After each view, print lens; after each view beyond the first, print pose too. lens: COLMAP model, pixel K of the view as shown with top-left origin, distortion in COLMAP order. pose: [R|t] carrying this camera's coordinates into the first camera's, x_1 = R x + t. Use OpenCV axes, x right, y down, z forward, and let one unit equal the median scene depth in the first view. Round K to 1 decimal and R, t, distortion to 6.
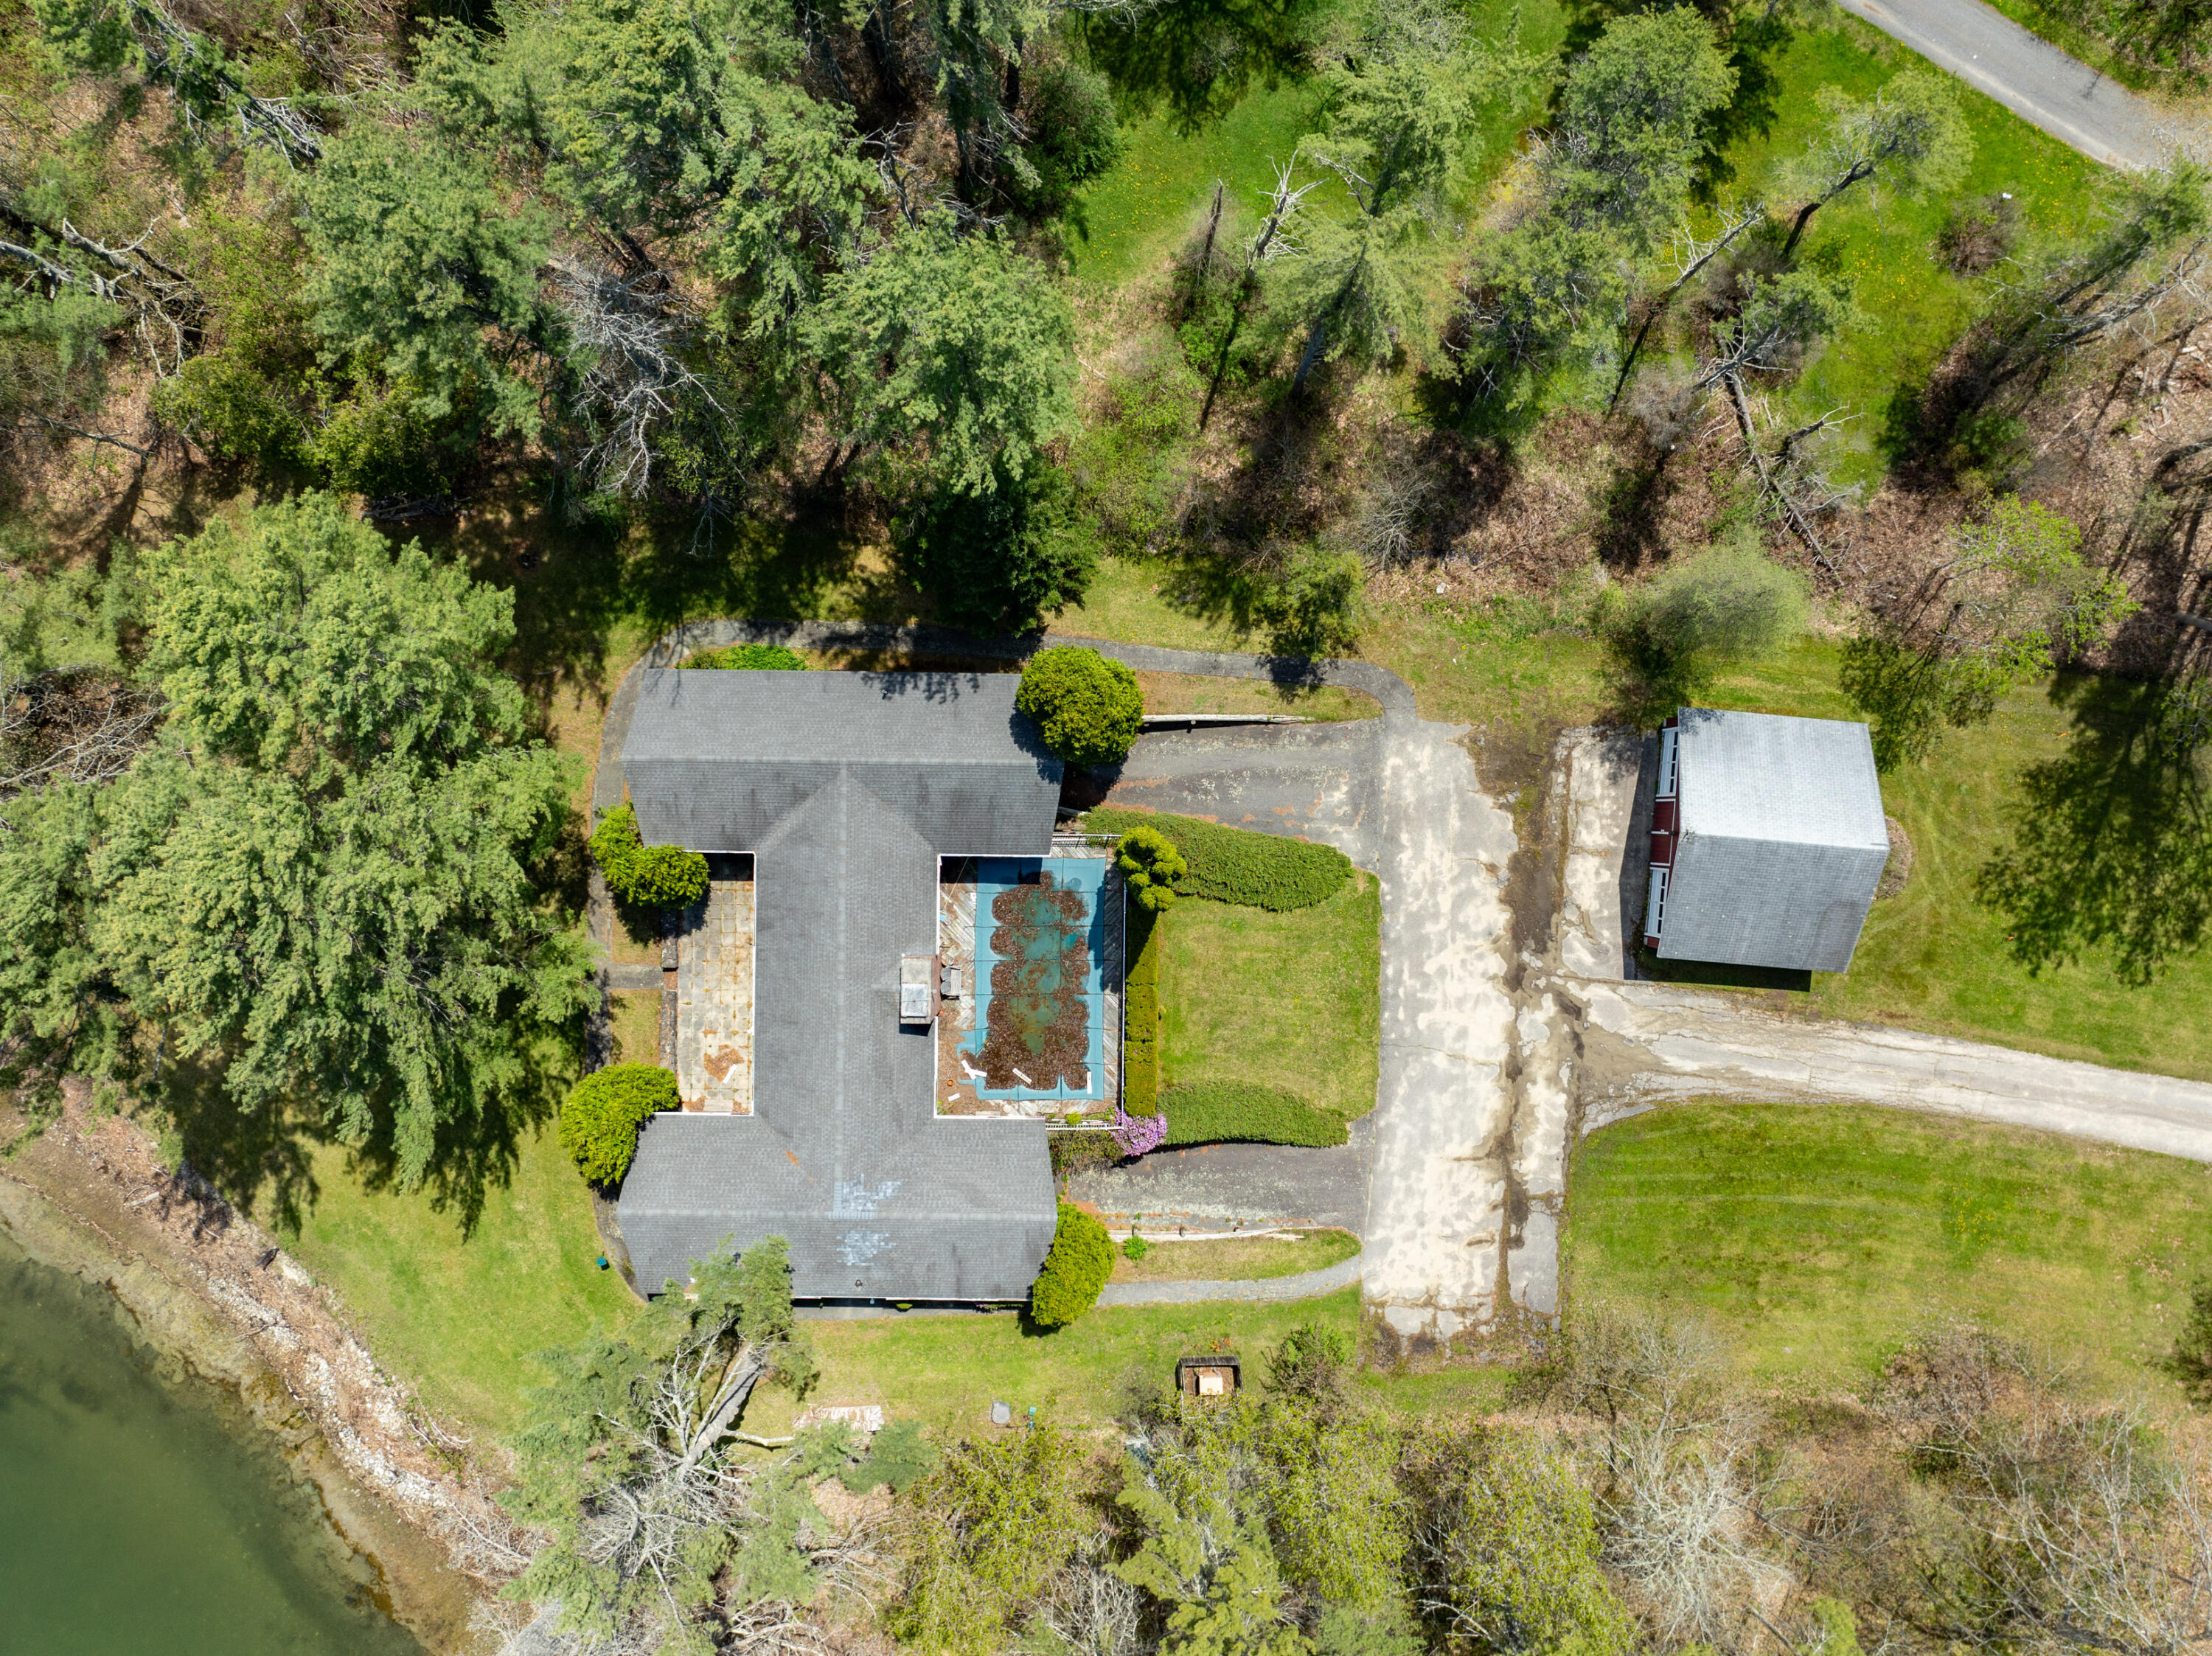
lens RADIAL K [[1553.1, 0, 1107.6], [0, 1553.1, 806.2], [0, 0, 1]] dist [-0.045898, 0.014108]
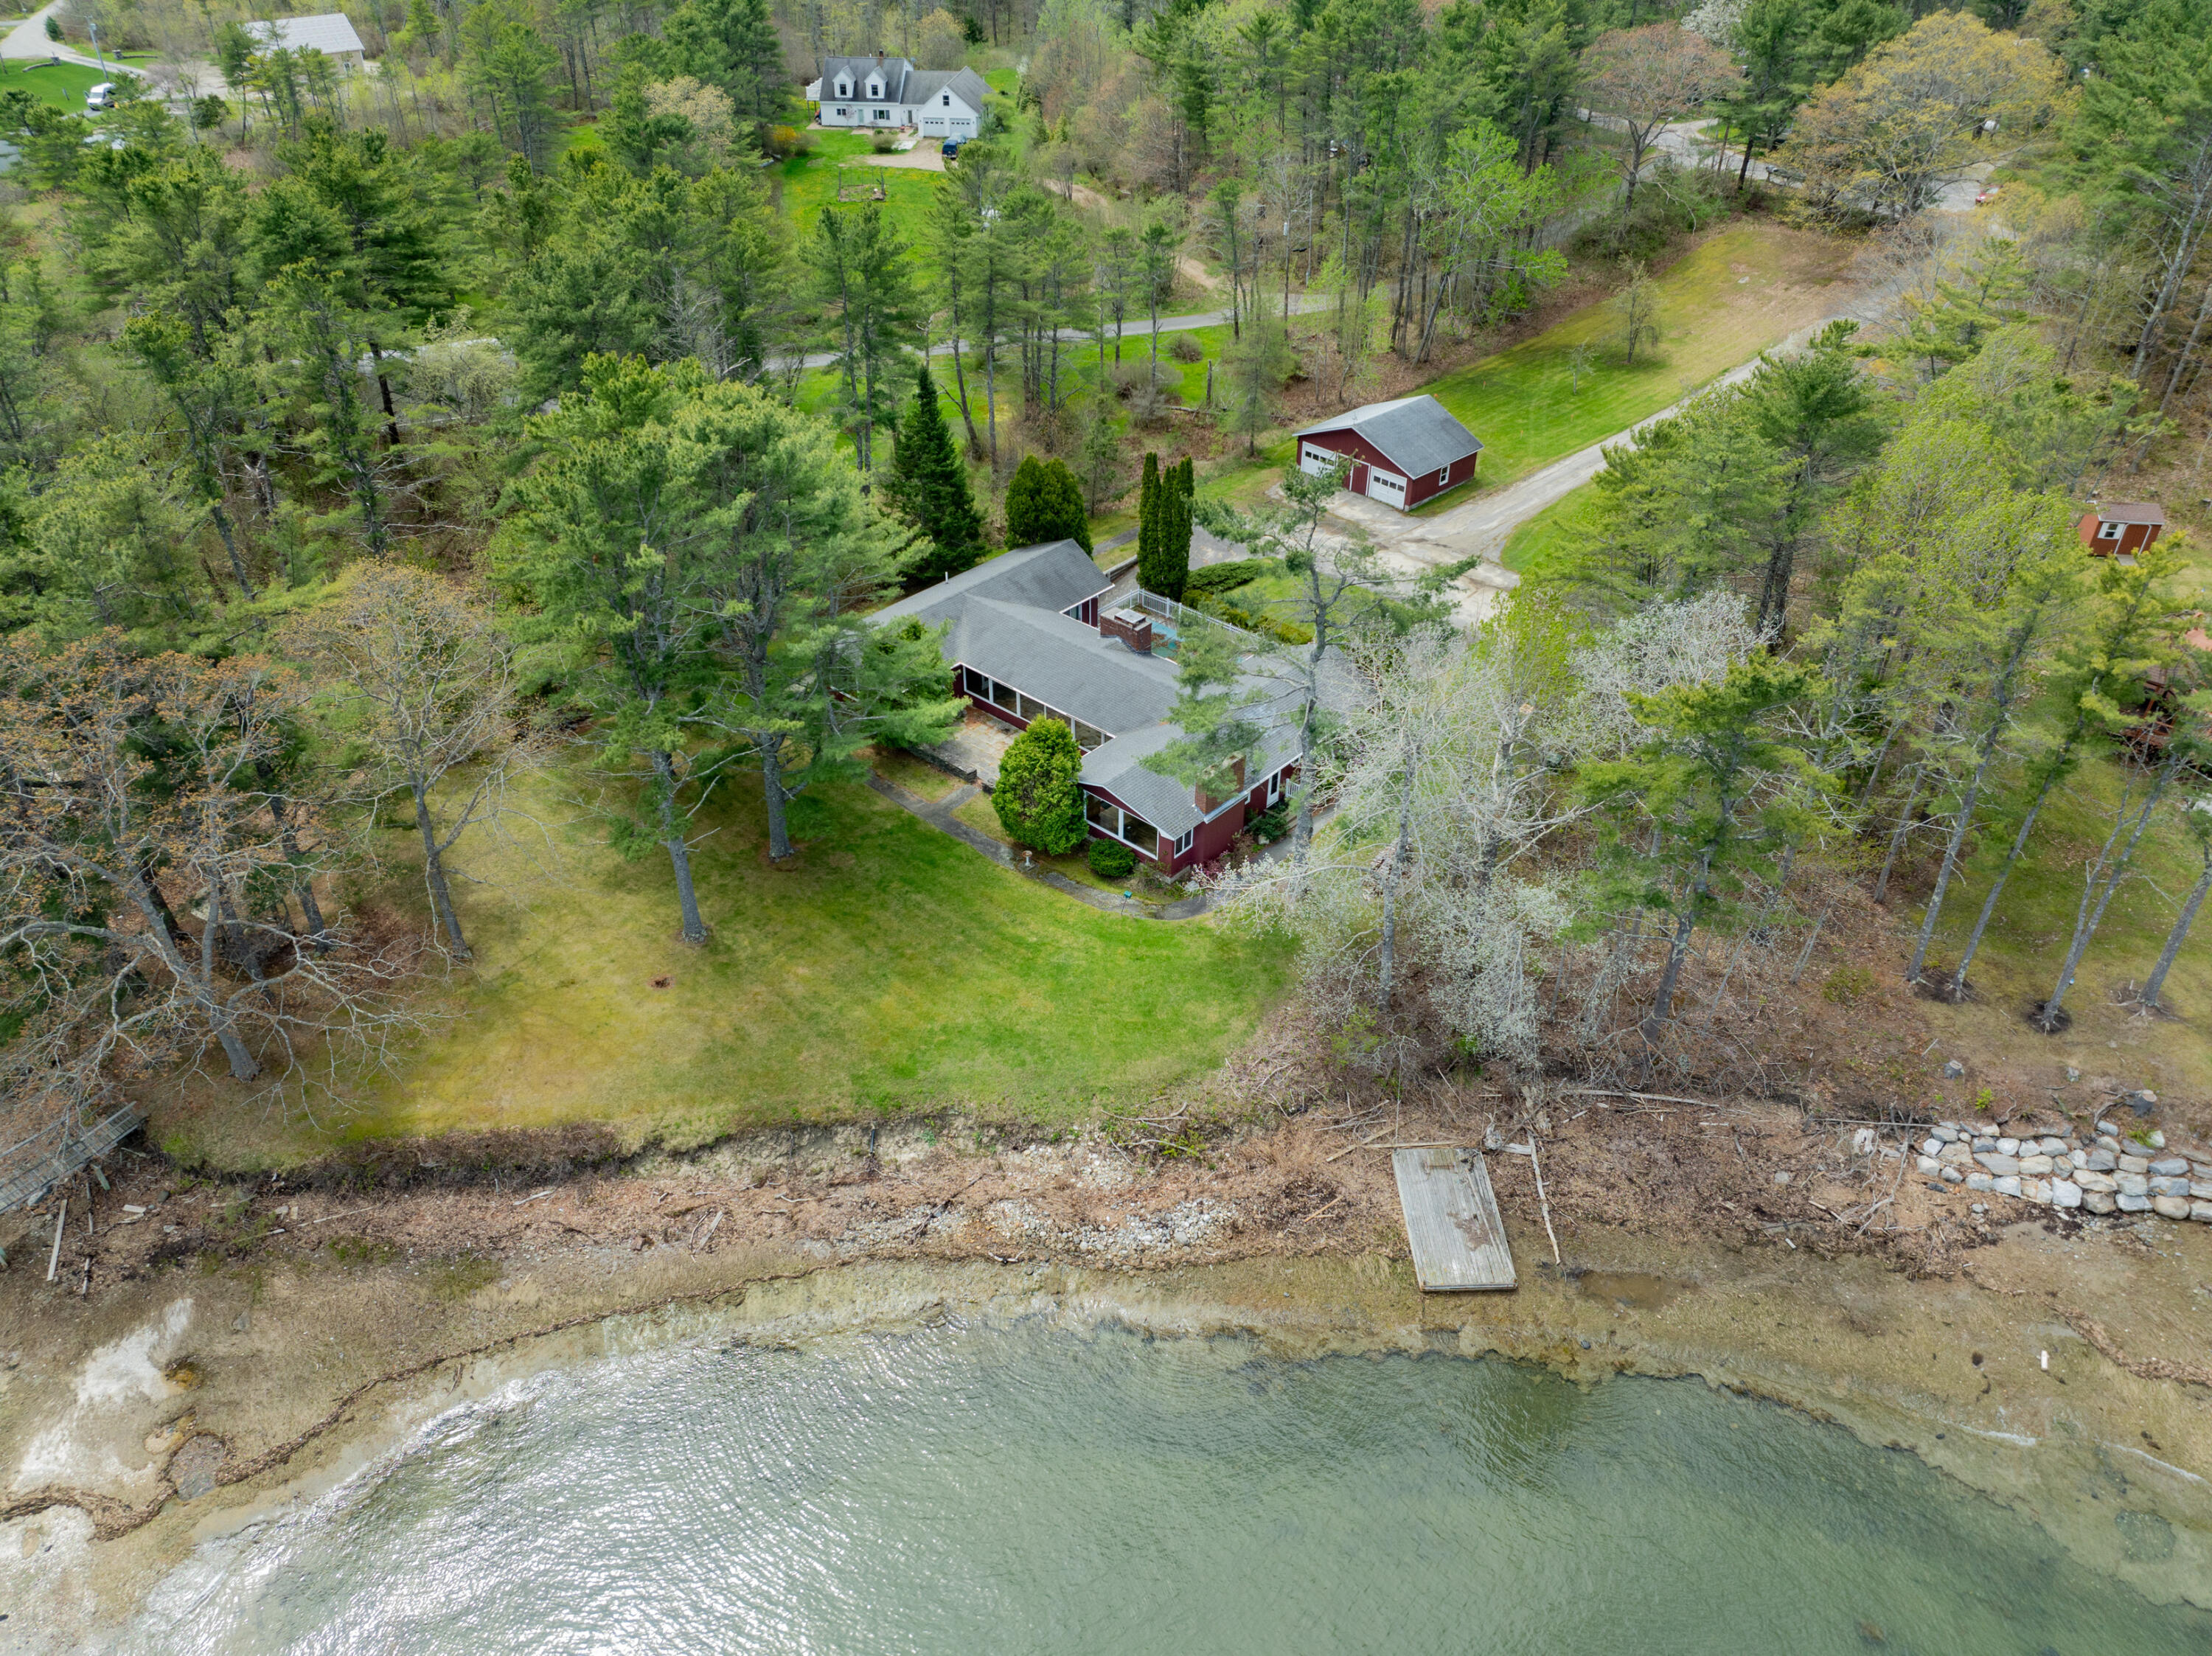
lens RADIAL K [[1553.1, 0, 1100.7], [0, 1553.1, 810.8], [0, 0, 1]] dist [-0.045898, 0.014108]
pose [[0.658174, -0.439761, 0.611079, -0.930708], [0.752856, 0.380319, -0.537183, 0.802509], [0.003827, 0.813614, 0.581393, 0.342803]]
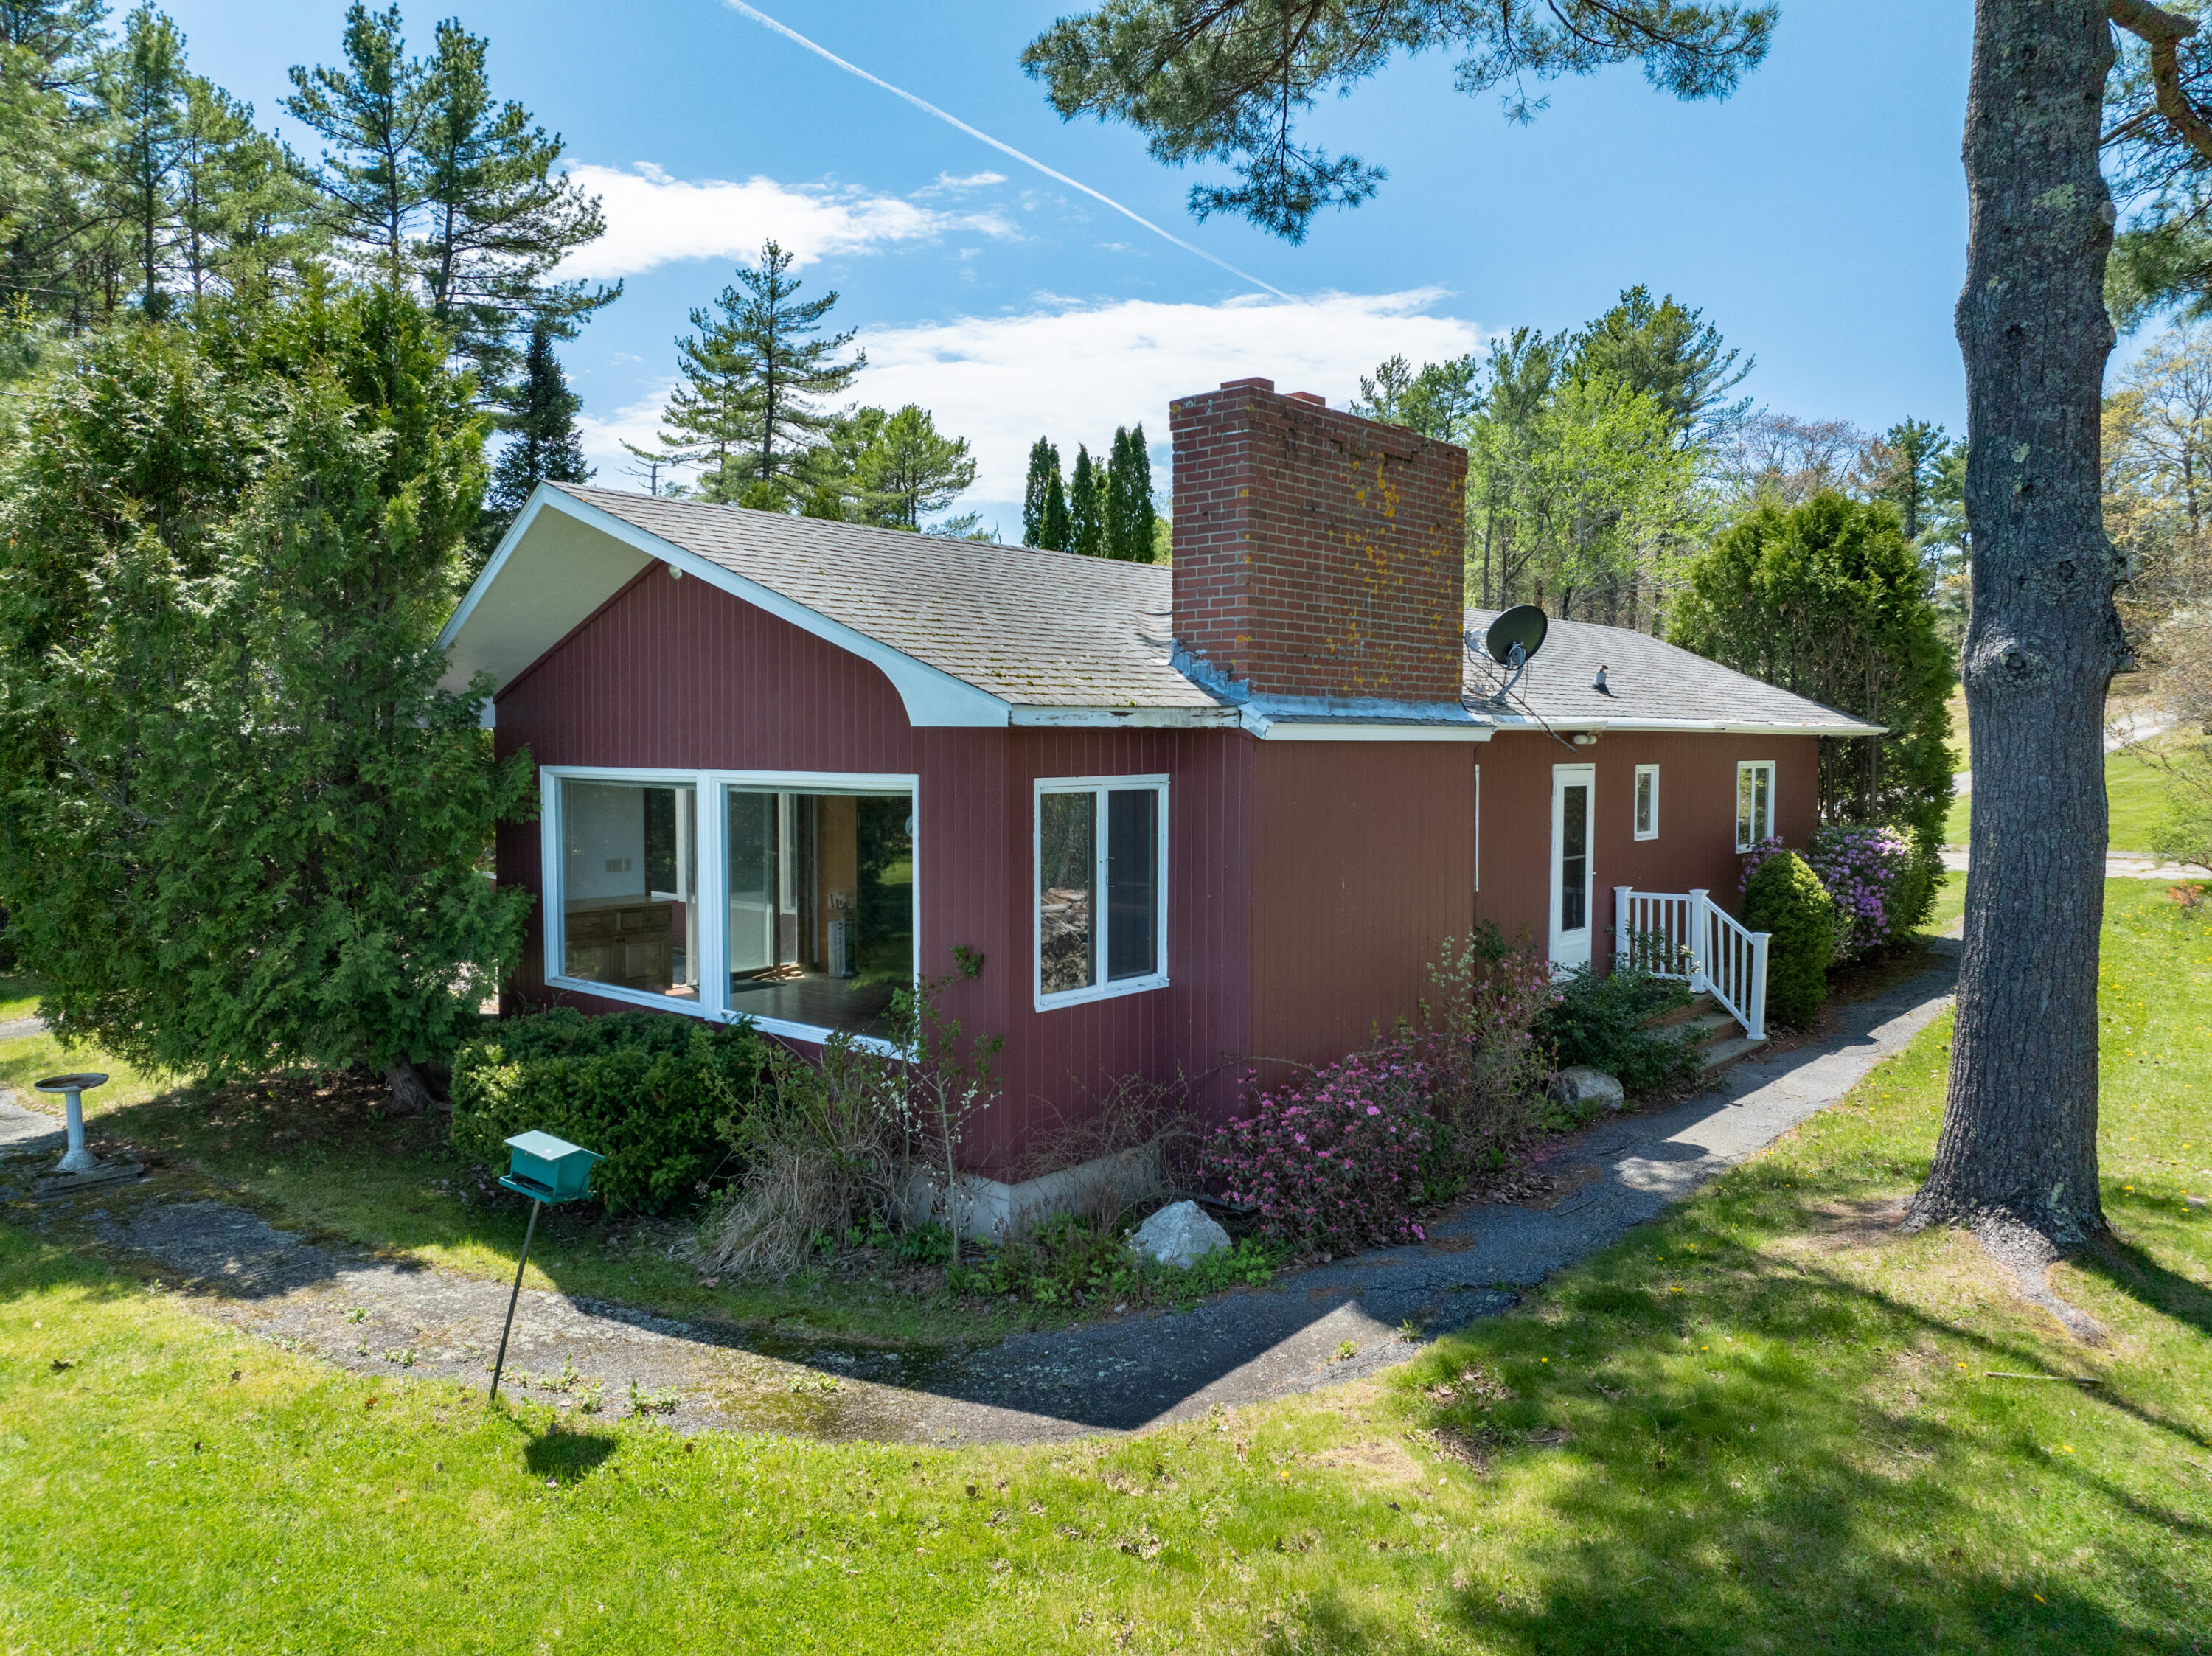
lens RADIAL K [[1553.1, 0, 1114.5], [0, 1553.1, 848.3], [0, 0, 1]] dist [-0.045898, 0.014108]
pose [[0.648563, -0.065991, 0.758295, -0.373578], [0.761099, 0.043506, -0.647175, 0.385491], [0.009717, 0.996871, 0.078442, 0.950758]]
